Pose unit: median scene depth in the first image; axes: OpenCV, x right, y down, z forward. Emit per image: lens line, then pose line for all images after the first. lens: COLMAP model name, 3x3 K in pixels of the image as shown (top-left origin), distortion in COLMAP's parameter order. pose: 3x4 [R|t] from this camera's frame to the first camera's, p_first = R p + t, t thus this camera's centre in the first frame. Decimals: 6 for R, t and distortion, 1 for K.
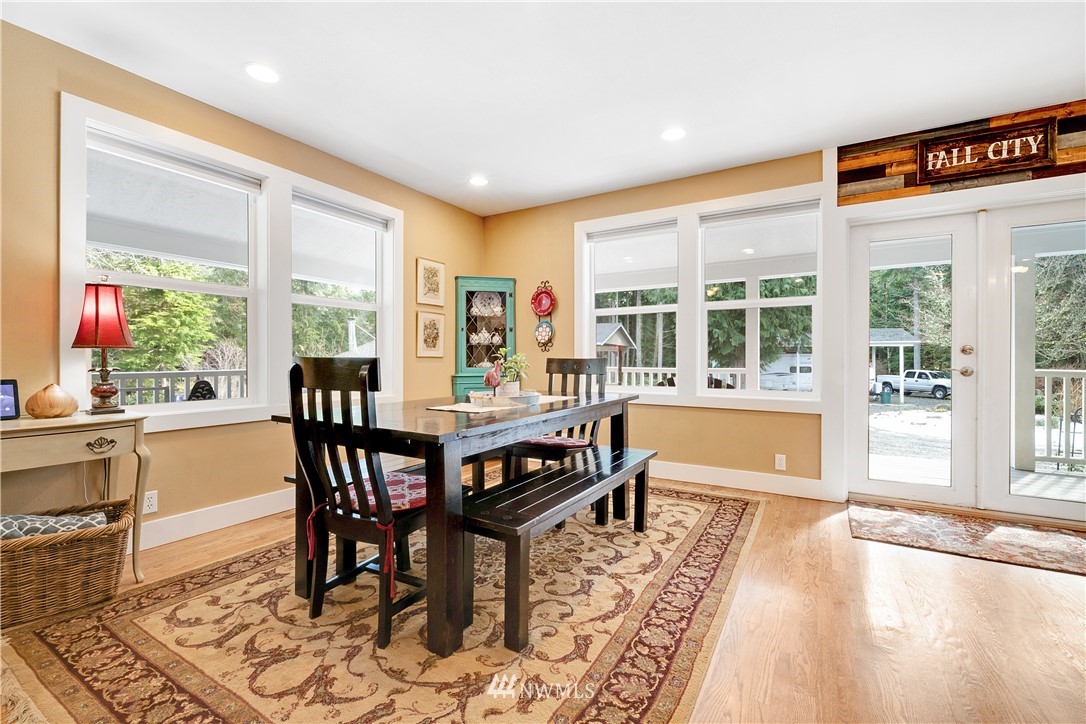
lens RADIAL K [[475.3, 0, 543.0], [0, 475.3, 362.0], [0, 0, 1]] dist [0.010119, -0.009274]
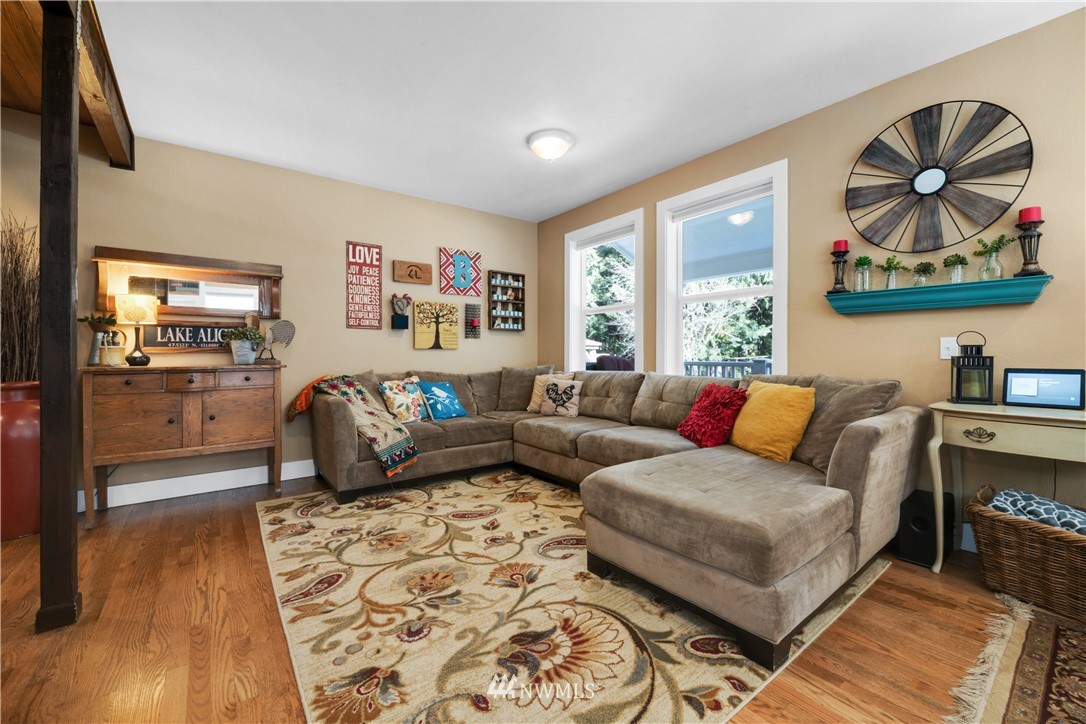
lens RADIAL K [[436.6, 0, 543.0], [0, 436.6, 362.0], [0, 0, 1]] dist [-0.000787, -0.000455]
pose [[-0.377817, 0.015207, -0.925755, 0.090512], [0.000730, 0.999870, 0.016126, 0.003902], [0.925880, 0.005417, -0.377779, 0.199476]]
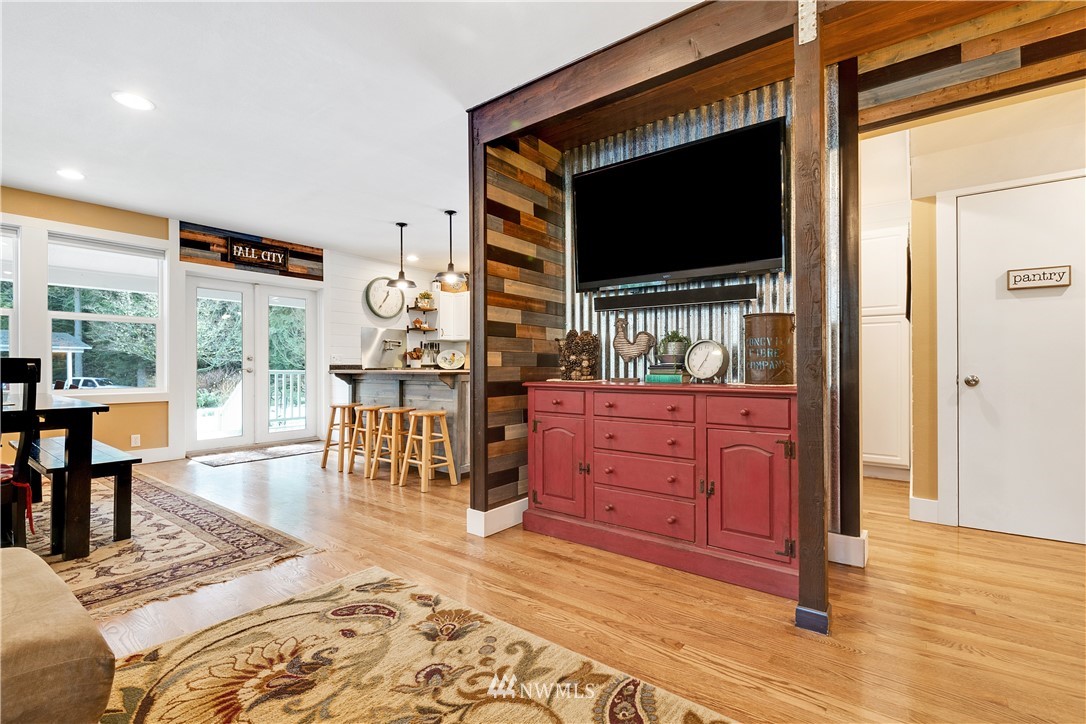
lens RADIAL K [[475.3, 0, 543.0], [0, 475.3, 362.0], [0, 0, 1]] dist [0.010119, -0.009274]
pose [[0.106708, 0.007427, 0.994263, -0.862873], [0.008445, 0.999929, -0.008376, 0.016027], [-0.994255, 0.009291, 0.106637, -0.334979]]
